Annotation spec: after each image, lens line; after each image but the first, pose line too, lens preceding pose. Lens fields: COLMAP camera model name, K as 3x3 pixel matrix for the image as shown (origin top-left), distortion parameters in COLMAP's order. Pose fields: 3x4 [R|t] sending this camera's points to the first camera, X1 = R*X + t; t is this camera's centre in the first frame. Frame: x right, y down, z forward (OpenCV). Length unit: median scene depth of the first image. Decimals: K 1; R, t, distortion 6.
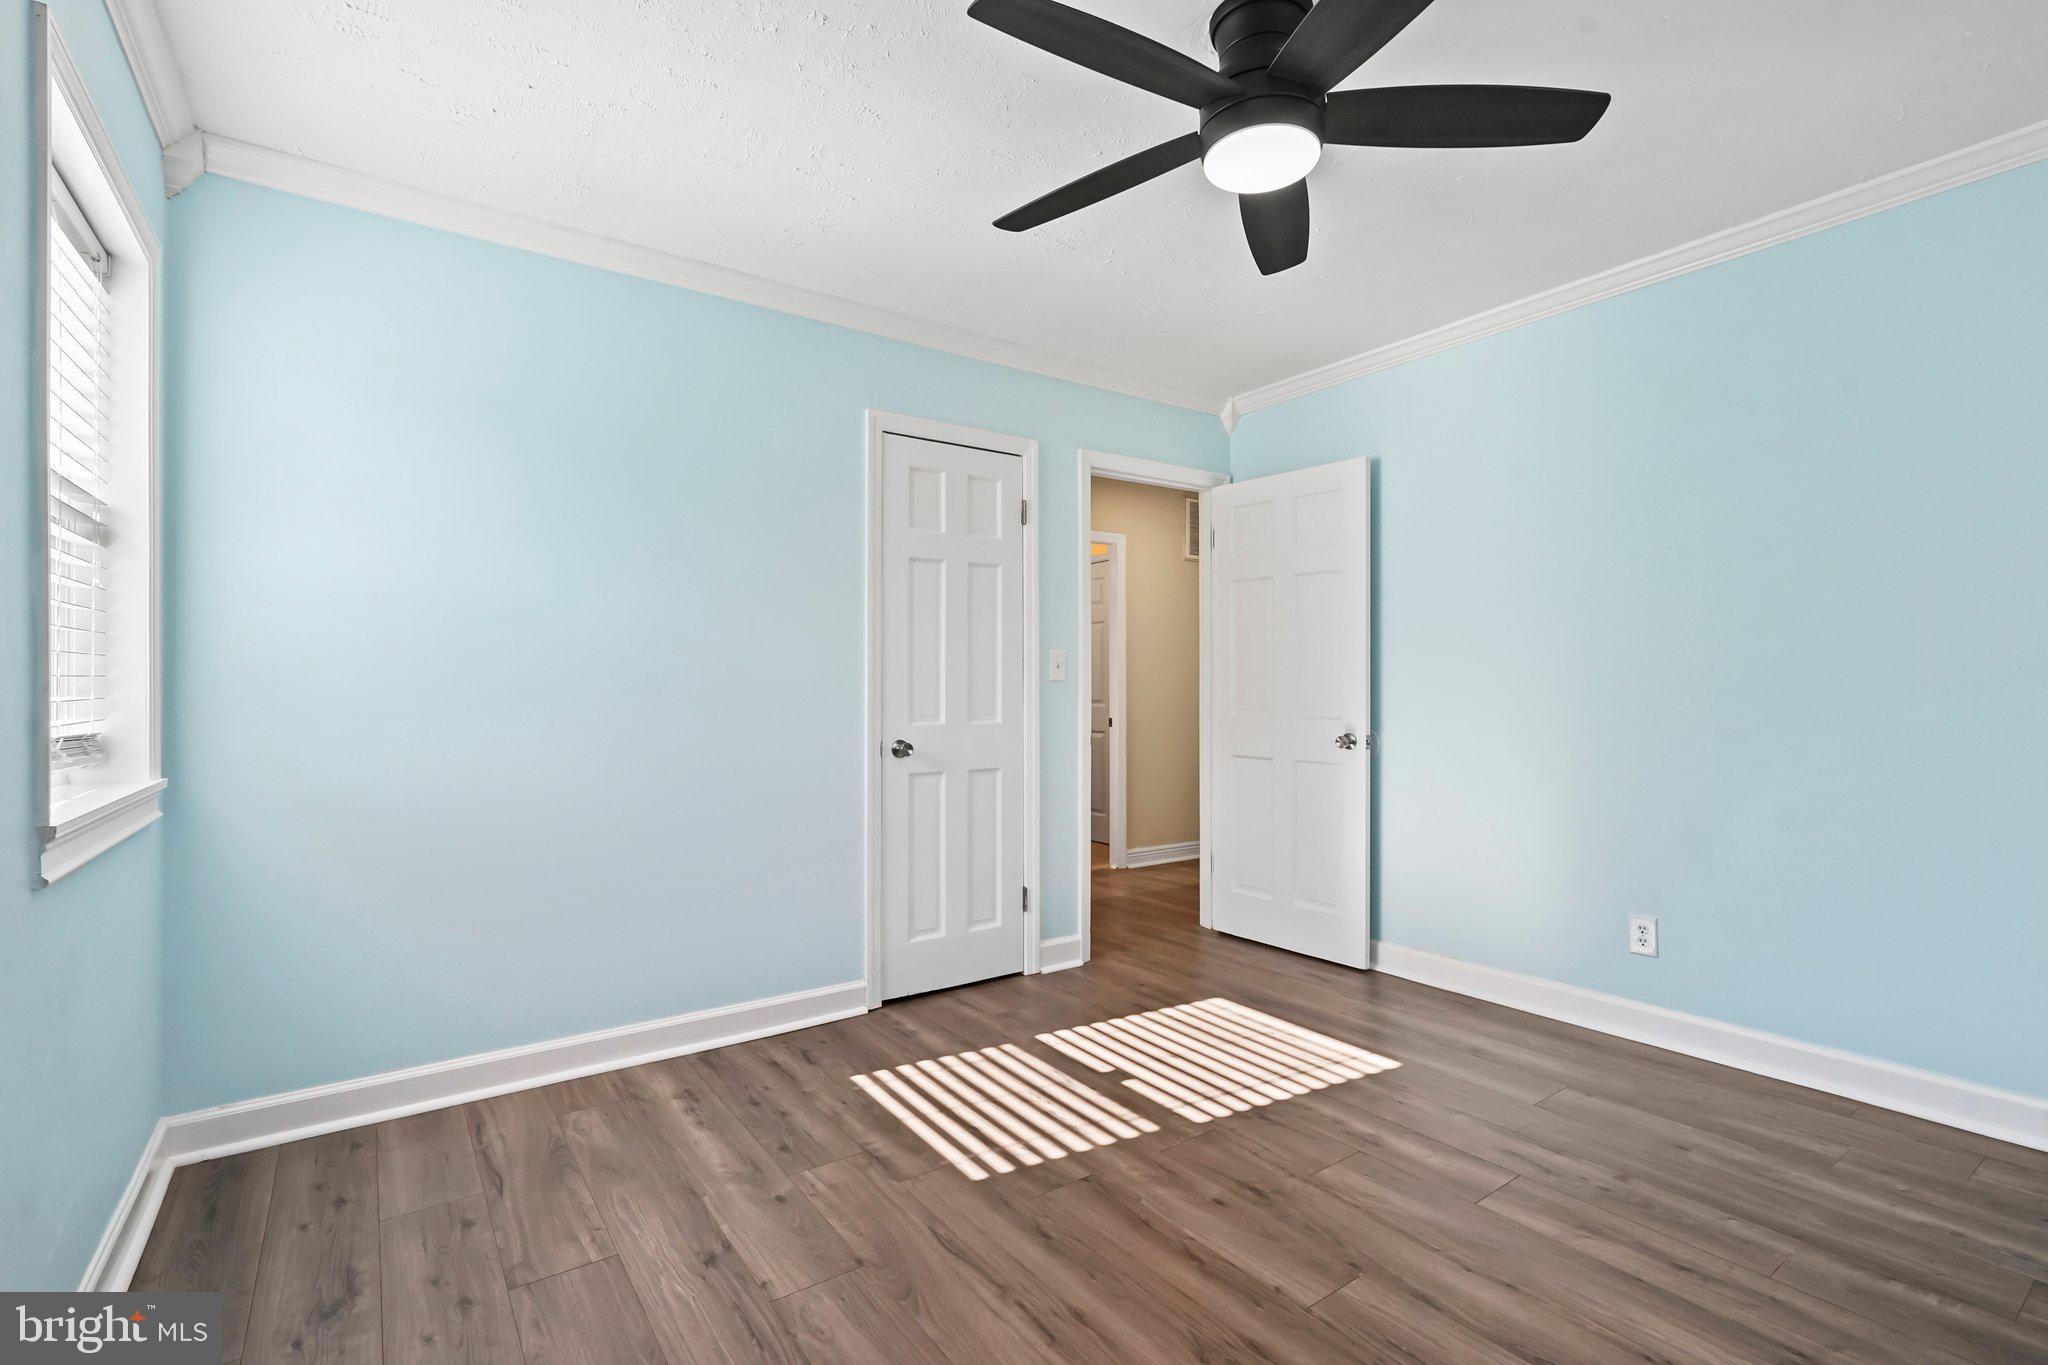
lens RADIAL K [[937.4, 0, 1024.0], [0, 937.4, 682.5], [0, 0, 1]] dist [-0.003951, -0.000244]
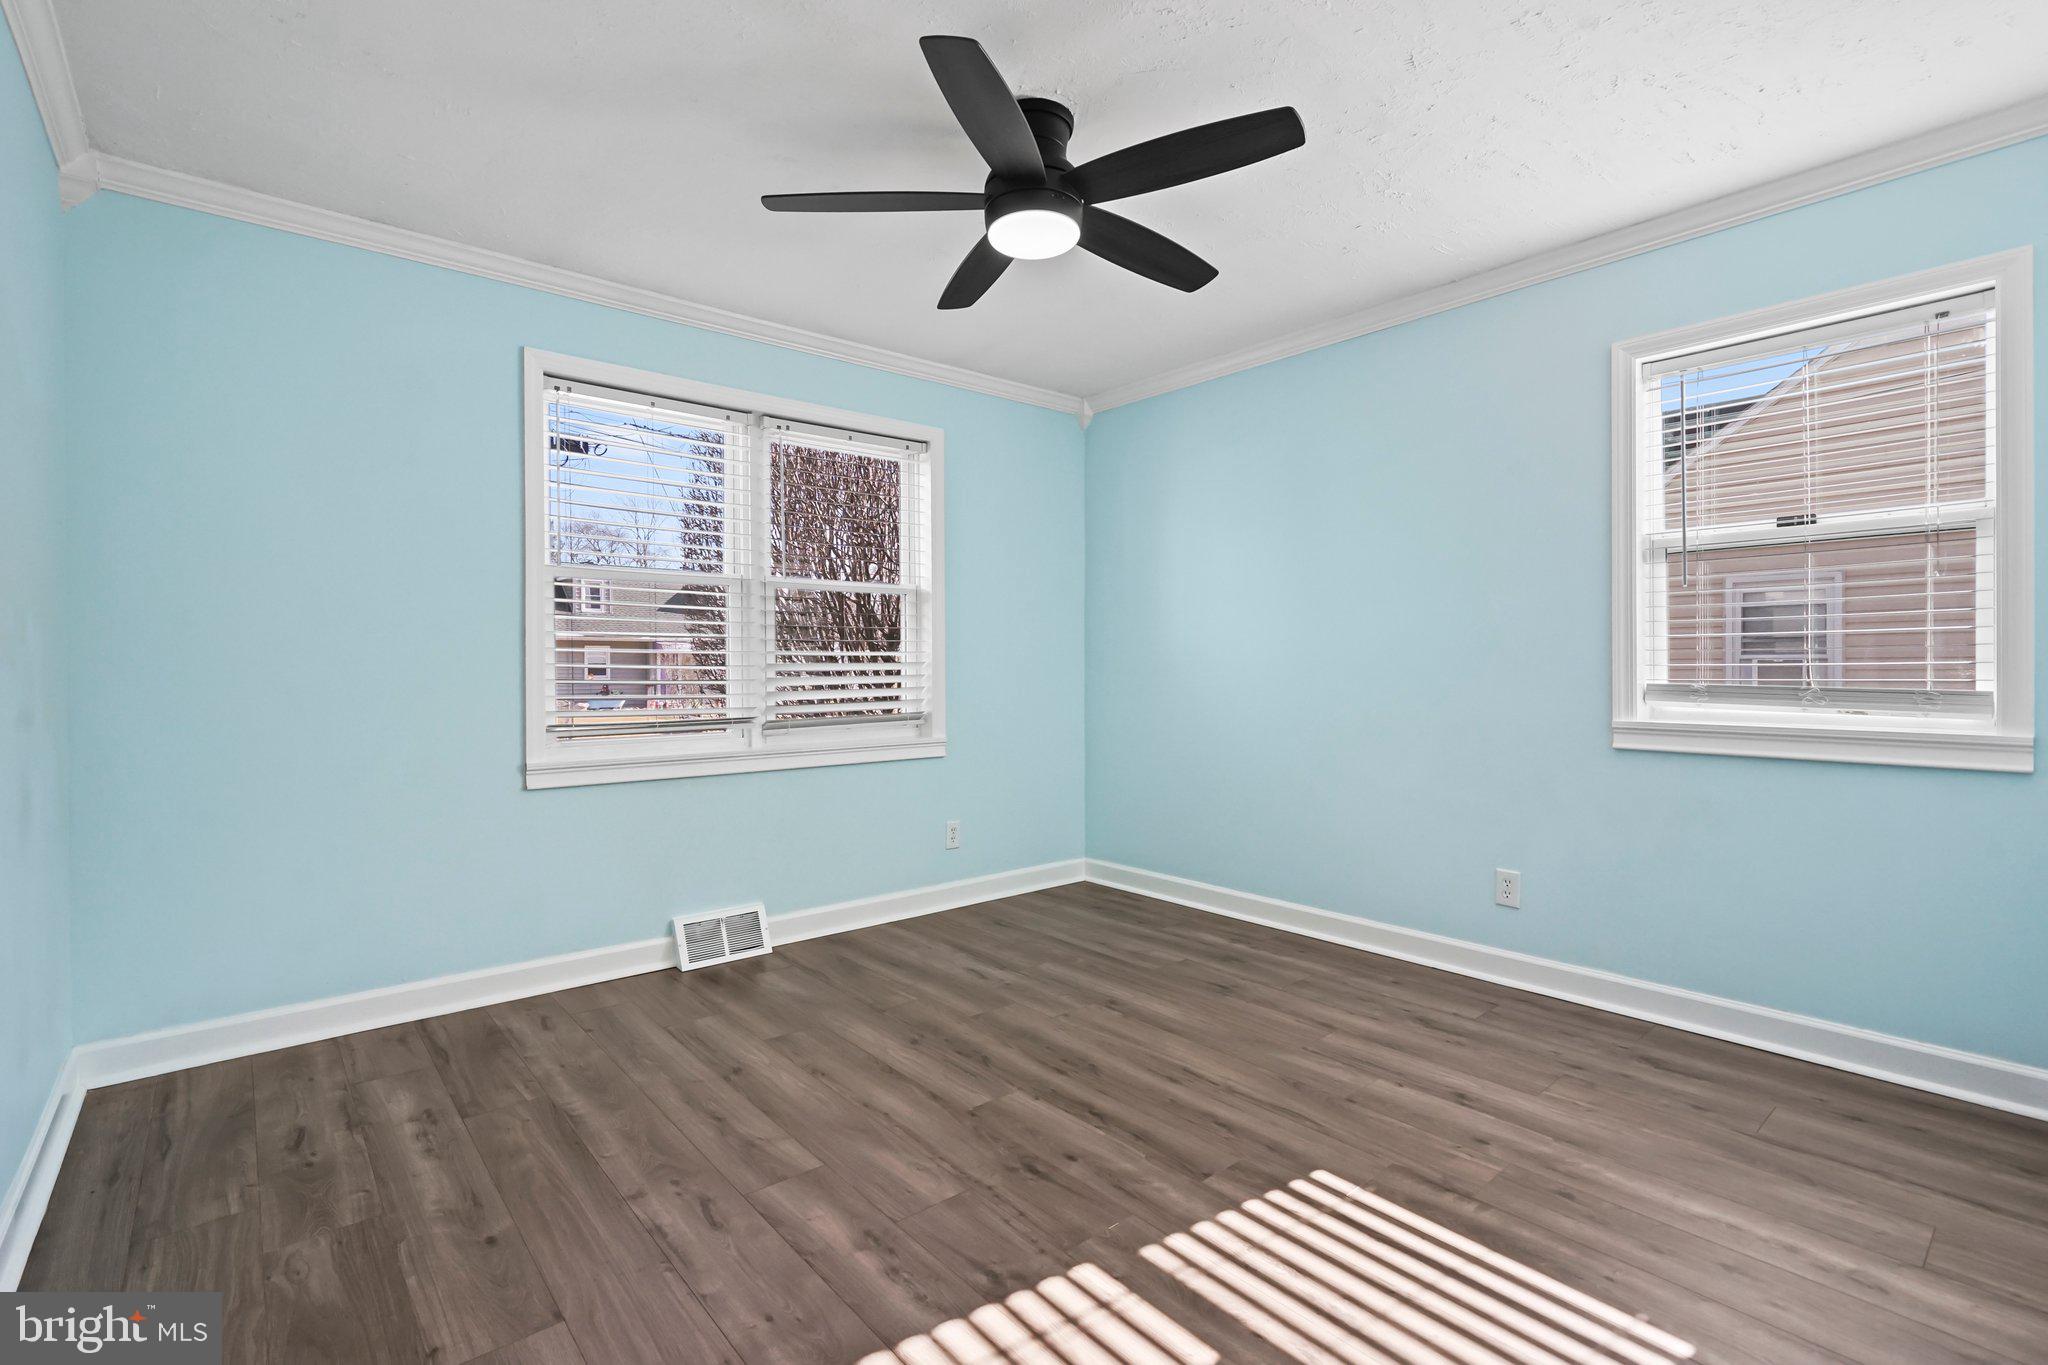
lens RADIAL K [[937.4, 0, 1024.0], [0, 937.4, 682.5], [0, 0, 1]] dist [-0.003951, -0.000244]
pose [[-0.995645, 0.010062, -0.092676, 0.343381], [0.008392, 0.999796, 0.018385, 0.009028], [0.092842, 0.017527, -0.995527, 1.972218]]
